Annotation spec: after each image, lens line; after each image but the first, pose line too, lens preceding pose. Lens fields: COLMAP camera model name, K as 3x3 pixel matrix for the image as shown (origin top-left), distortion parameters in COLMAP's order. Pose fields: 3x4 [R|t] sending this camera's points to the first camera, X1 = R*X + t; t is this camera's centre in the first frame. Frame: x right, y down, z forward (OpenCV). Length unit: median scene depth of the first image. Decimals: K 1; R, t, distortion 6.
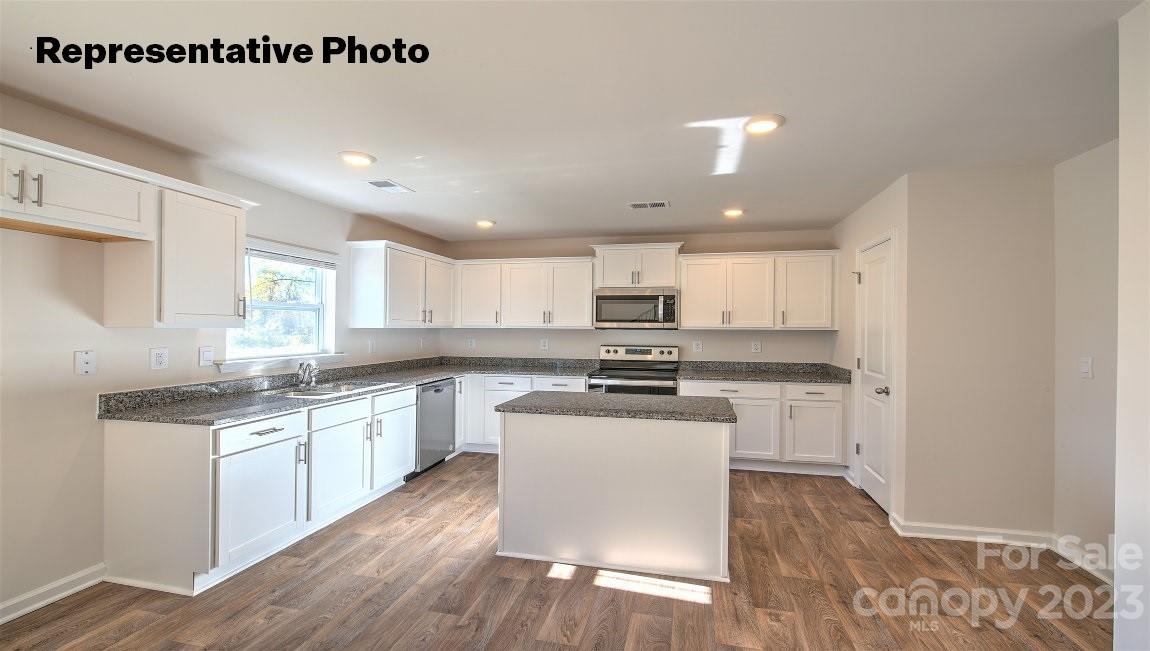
lens RADIAL K [[497.2, 0, 575.0], [0, 497.2, 325.5], [0, 0, 1]] dist [-0.009350, -0.000588]
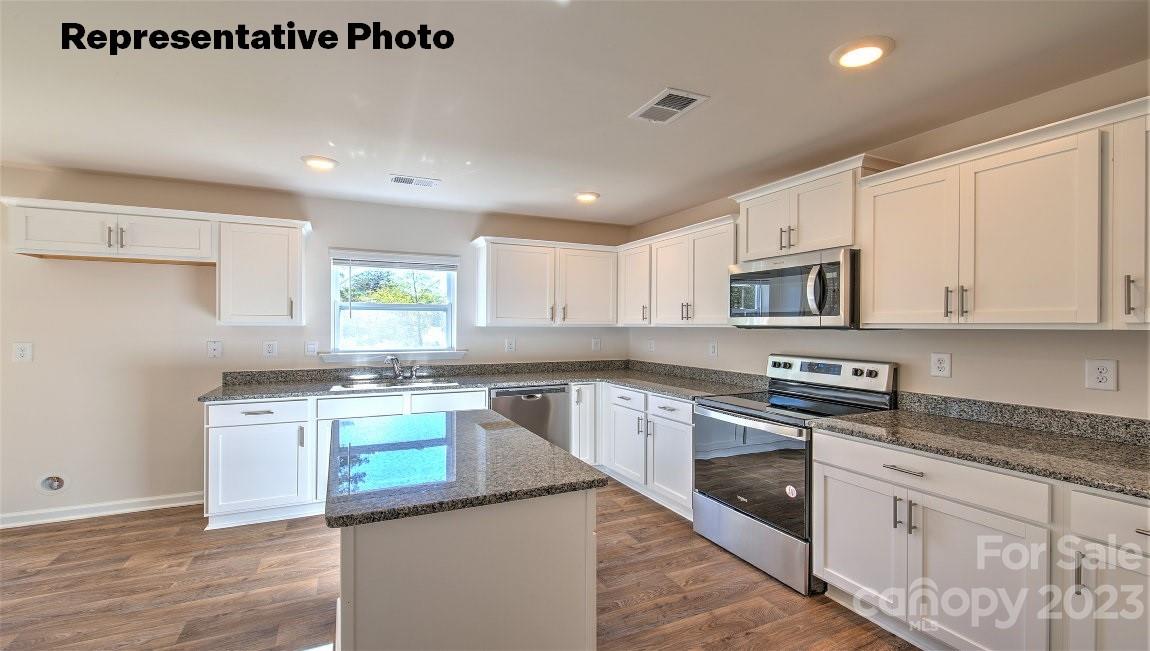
lens RADIAL K [[497.2, 0, 575.0], [0, 497.2, 325.5], [0, 0, 1]] dist [-0.009350, -0.000588]
pose [[0.624964, -0.002493, -0.780649, 0.428128], [0.002945, 0.999995, -0.000835, 0.004156], [0.780648, -0.001777, 0.624969, 0.466639]]
